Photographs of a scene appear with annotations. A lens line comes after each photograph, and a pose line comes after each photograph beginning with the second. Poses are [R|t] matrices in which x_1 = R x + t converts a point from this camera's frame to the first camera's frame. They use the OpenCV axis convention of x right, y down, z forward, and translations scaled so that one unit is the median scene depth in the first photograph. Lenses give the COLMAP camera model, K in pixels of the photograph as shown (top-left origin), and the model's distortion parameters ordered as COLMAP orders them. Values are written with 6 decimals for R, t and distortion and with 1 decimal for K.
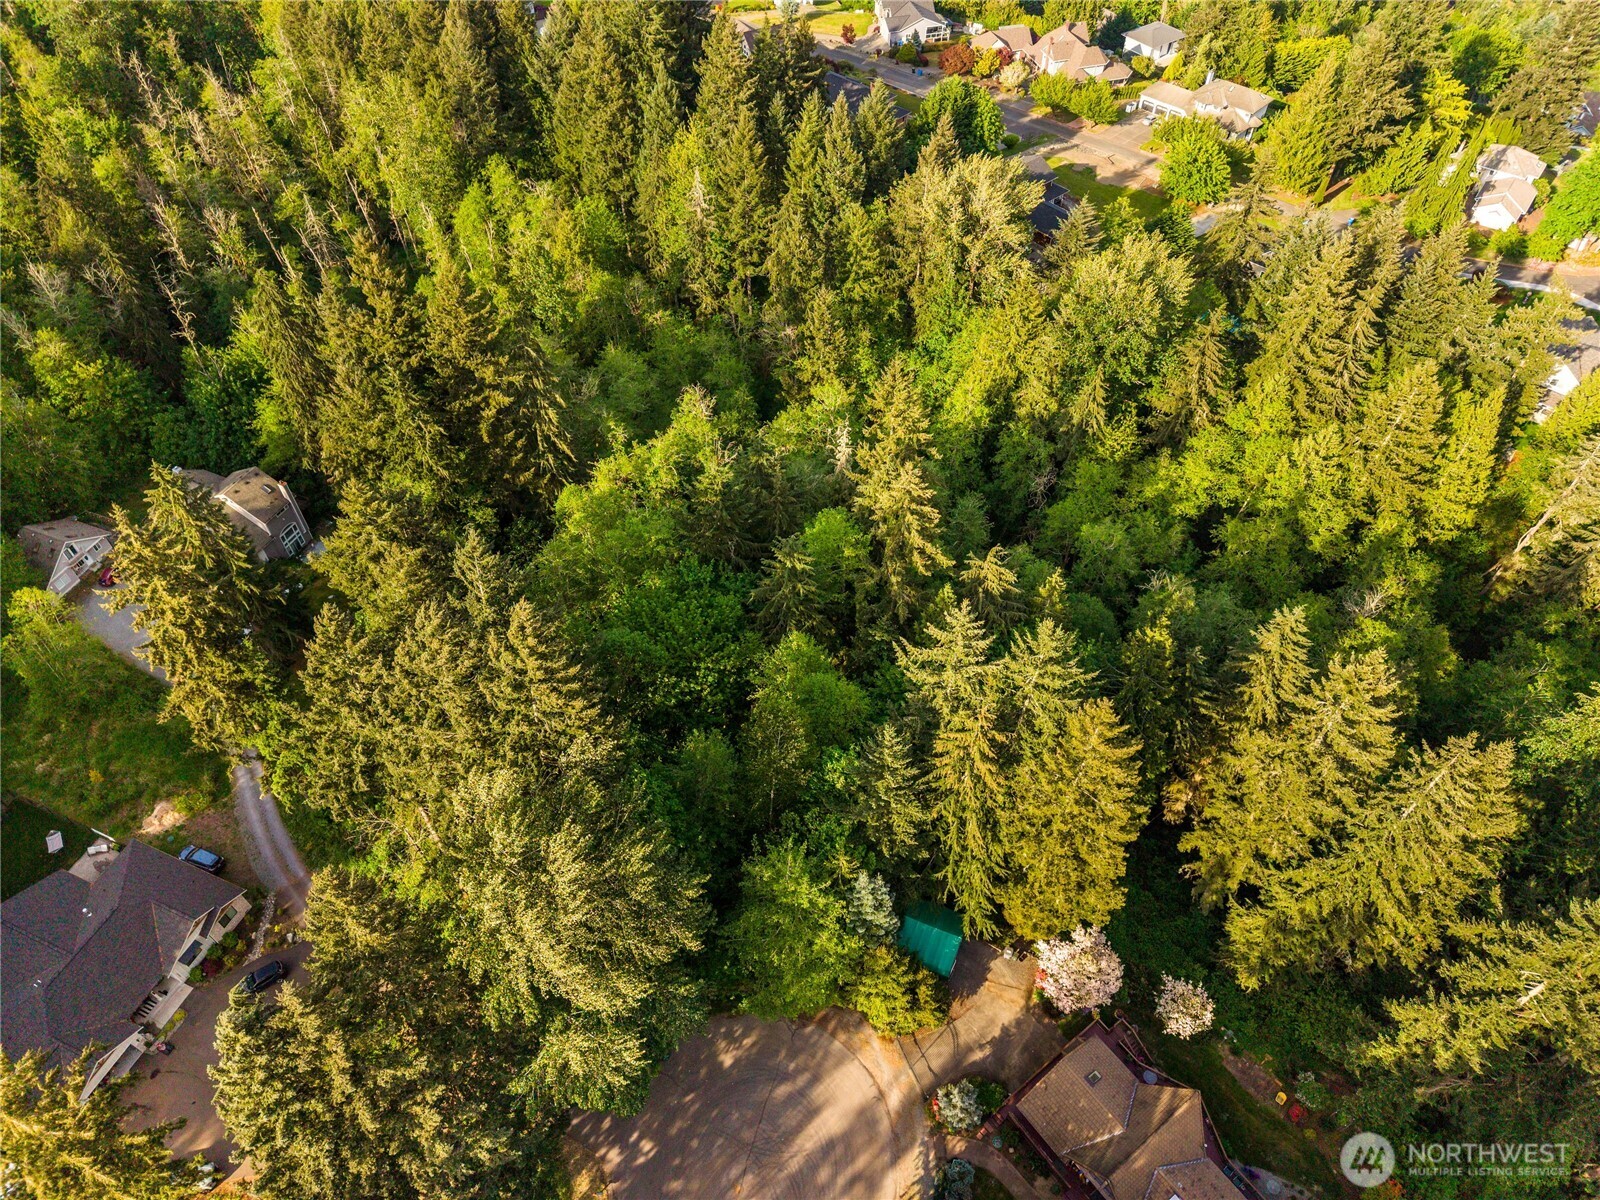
lens RADIAL K [[1118.2, 0, 800.2], [0, 1118.2, 600.3], [0, 0, 1]] dist [0.022104, -0.008613]
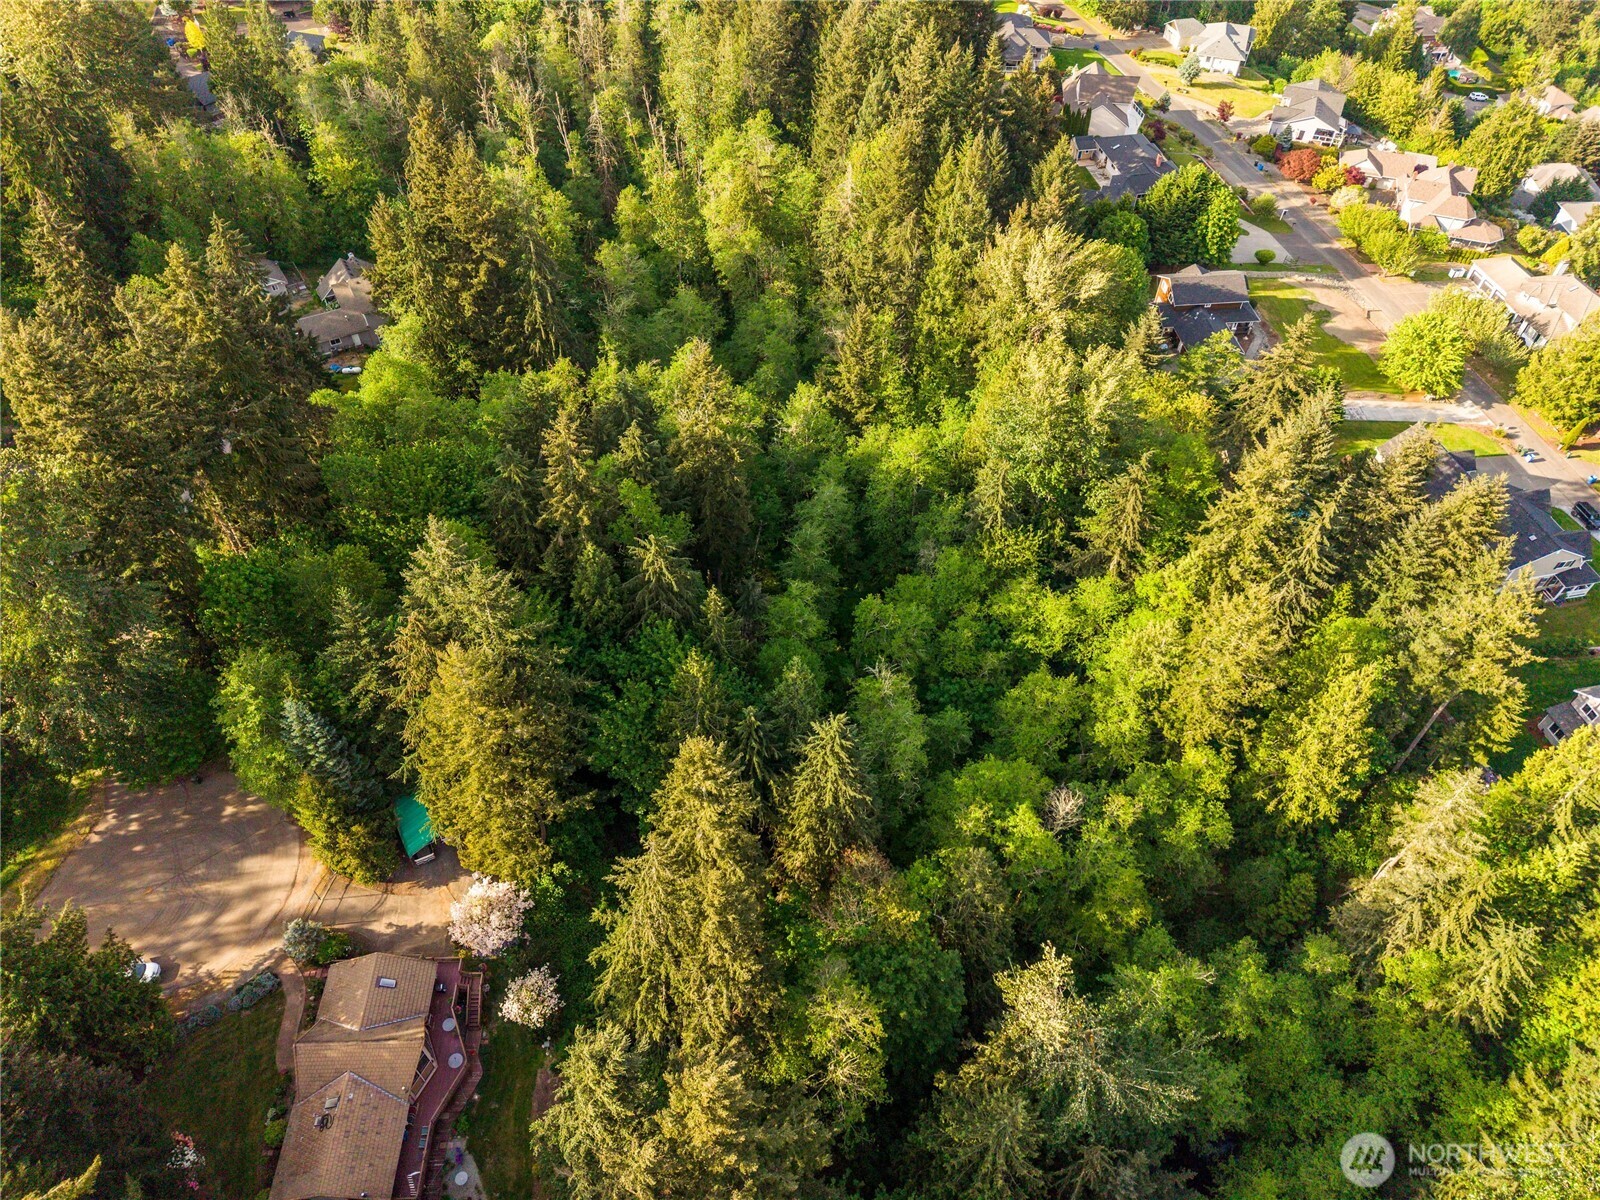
lens RADIAL K [[1118.2, 0, 800.2], [0, 1118.2, 599.6], [0, 0, 1]] dist [0.022104, -0.008613]
pose [[0.807322, 0.440743, -0.392399, 0.457816], [-0.446670, 0.890957, 0.081742, -0.089037], [0.385638, 0.109281, 0.916156, 0.072855]]
